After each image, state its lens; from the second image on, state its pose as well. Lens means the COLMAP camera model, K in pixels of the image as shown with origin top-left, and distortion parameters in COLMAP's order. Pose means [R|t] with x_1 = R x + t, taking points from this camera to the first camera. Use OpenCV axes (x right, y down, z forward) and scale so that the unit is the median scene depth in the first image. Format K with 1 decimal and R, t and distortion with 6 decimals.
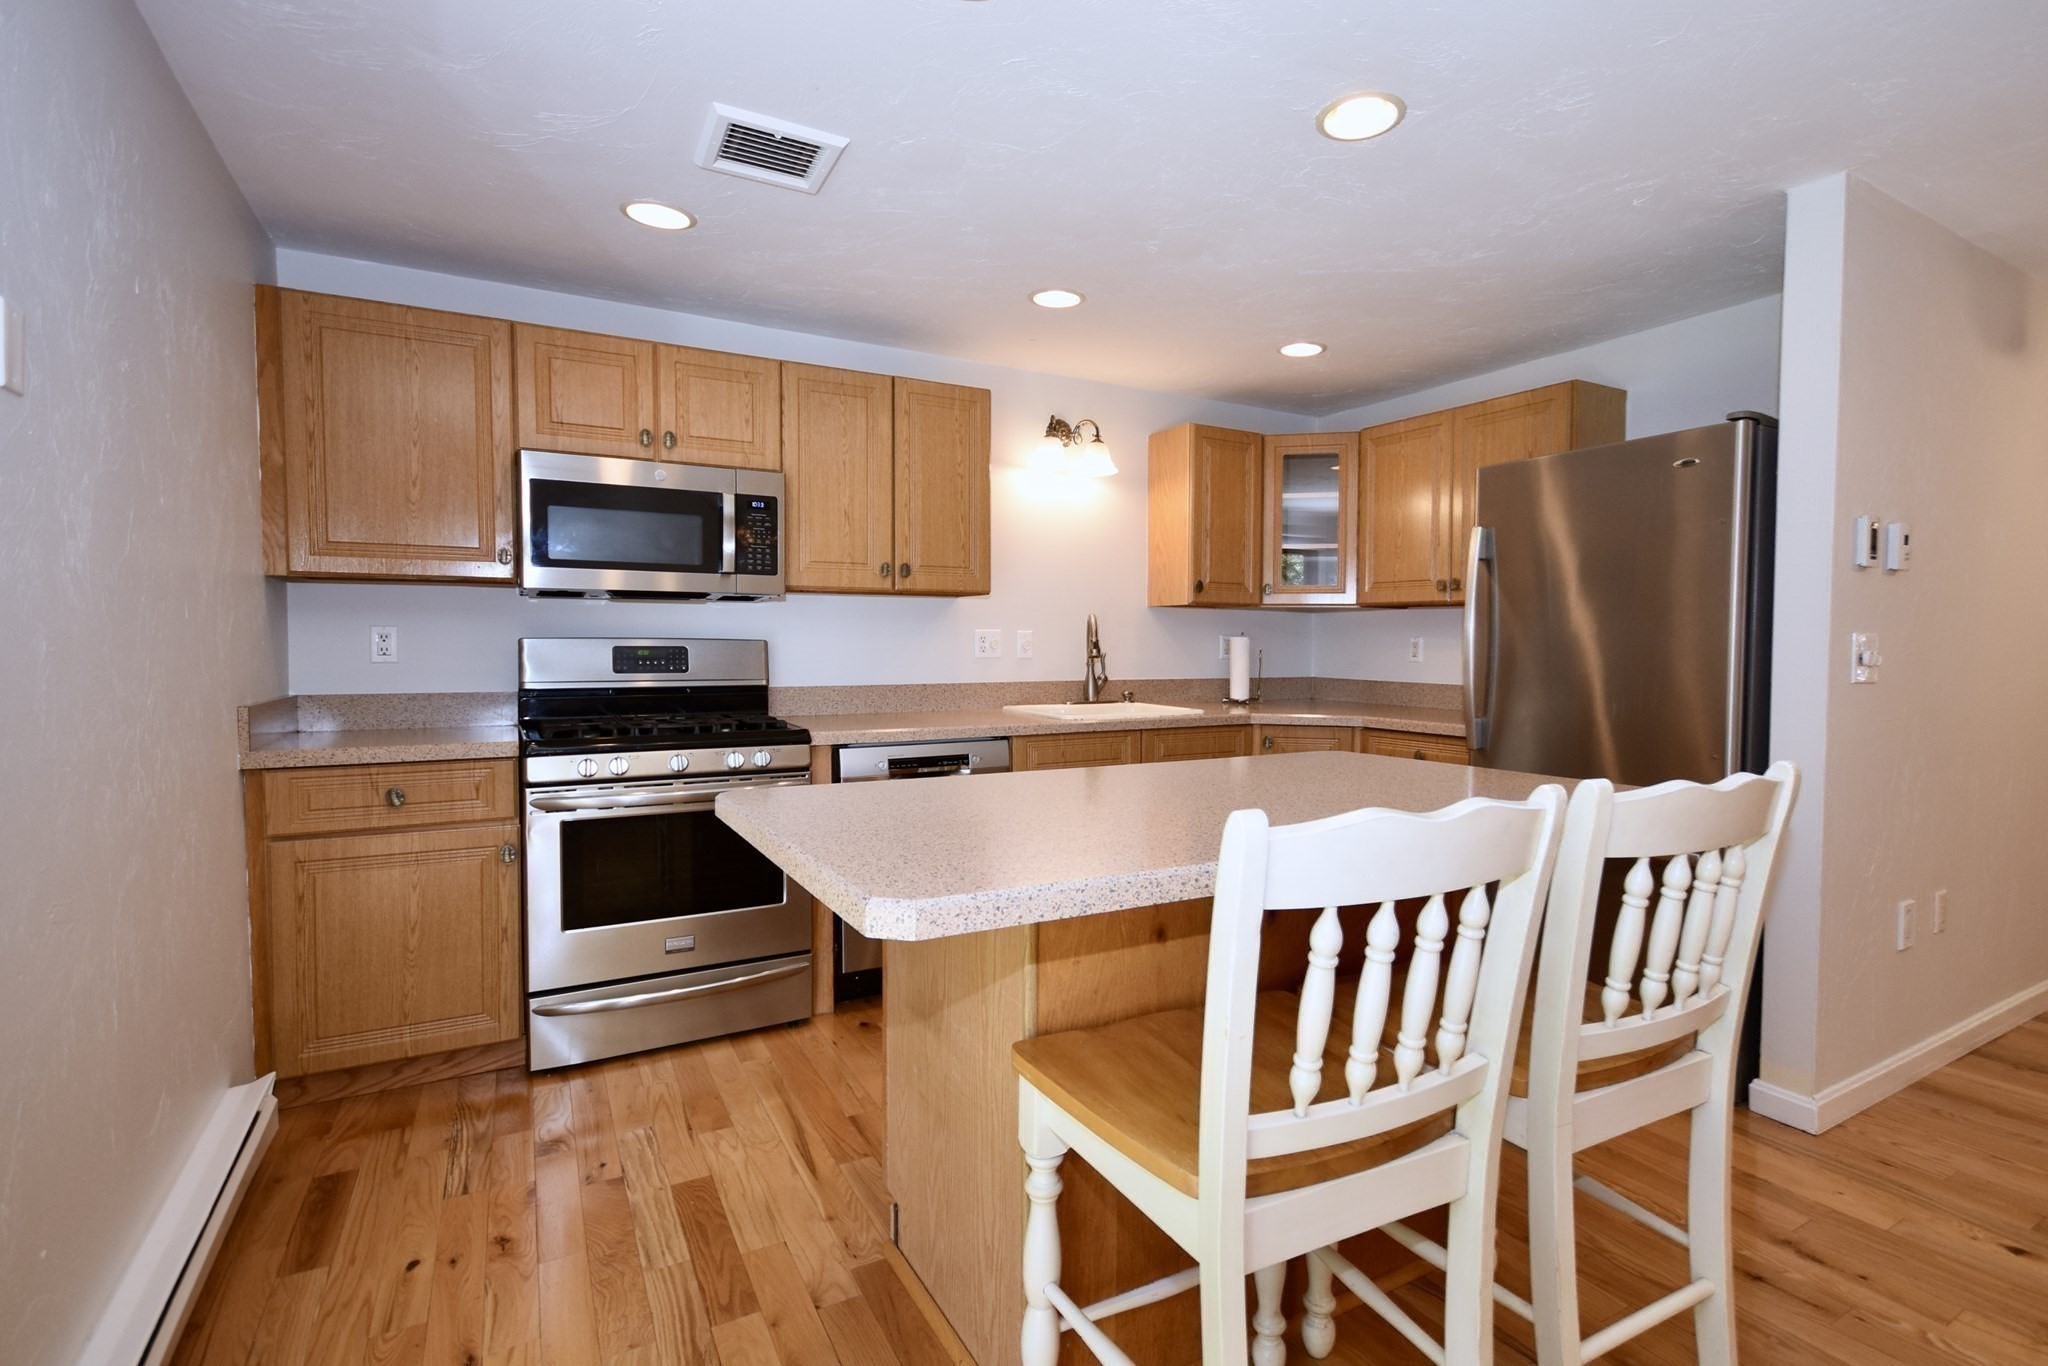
lens RADIAL K [[913.0, 0, 1019.9], [0, 913.0, 685.1], [0, 0, 1]] dist [0.001244, -0.001956]
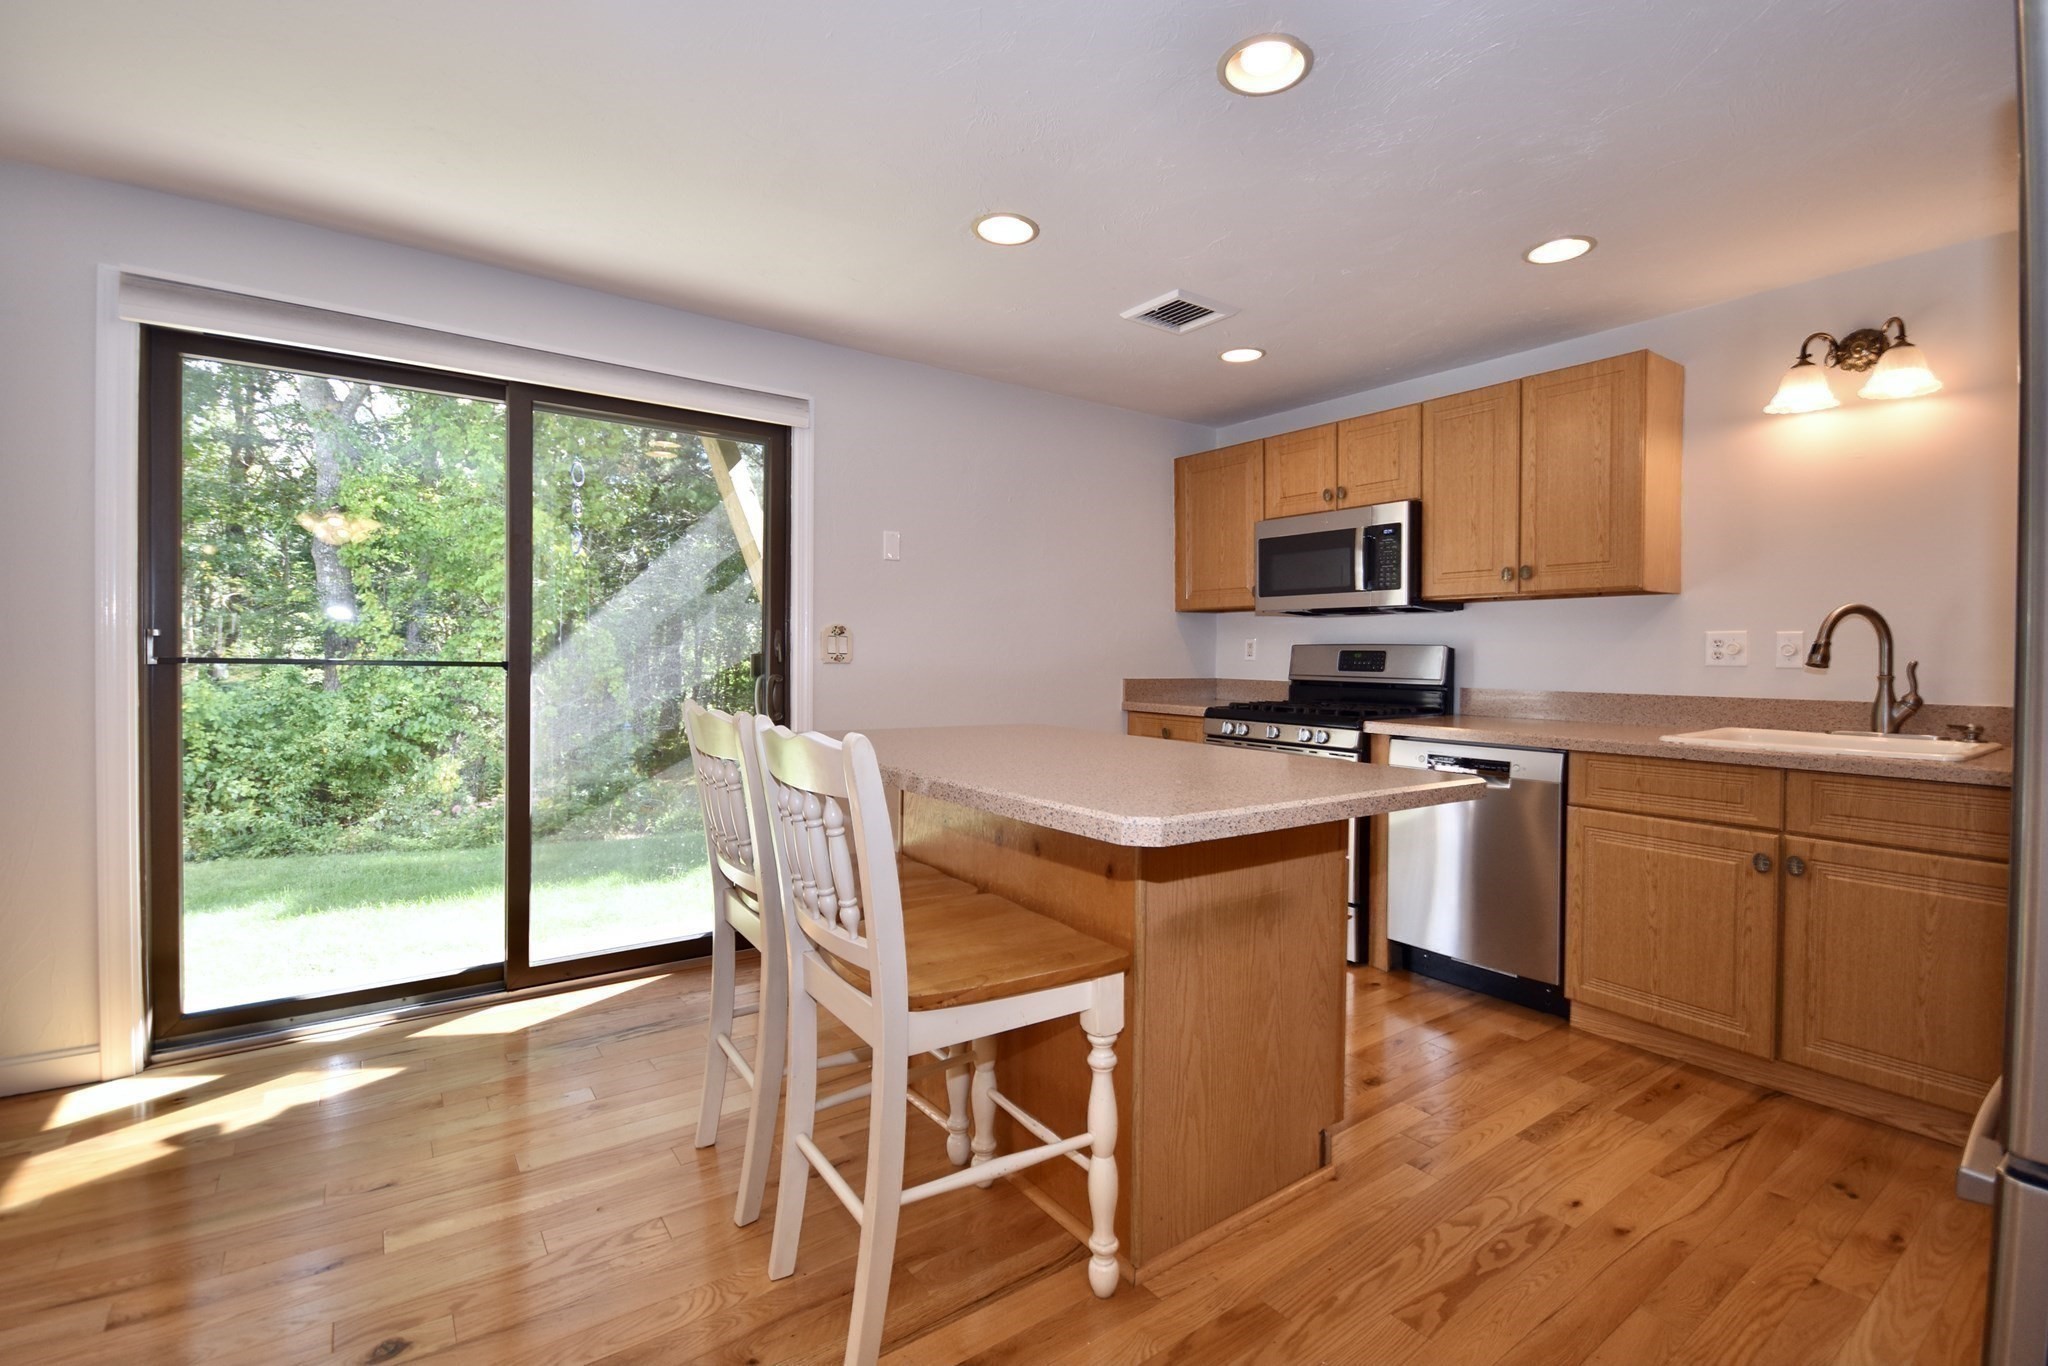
lens RADIAL K [[913.0, 0, 1031.7], [0, 913.0, 652.5], [0, 0, 1]] dist [0.001244, -0.001956]
pose [[0.123967, 0.001530, -0.992285, 0.813170], [-0.046609, 0.998904, -0.004282, -0.012622], [0.991191, 0.046780, 0.123903, 0.379612]]
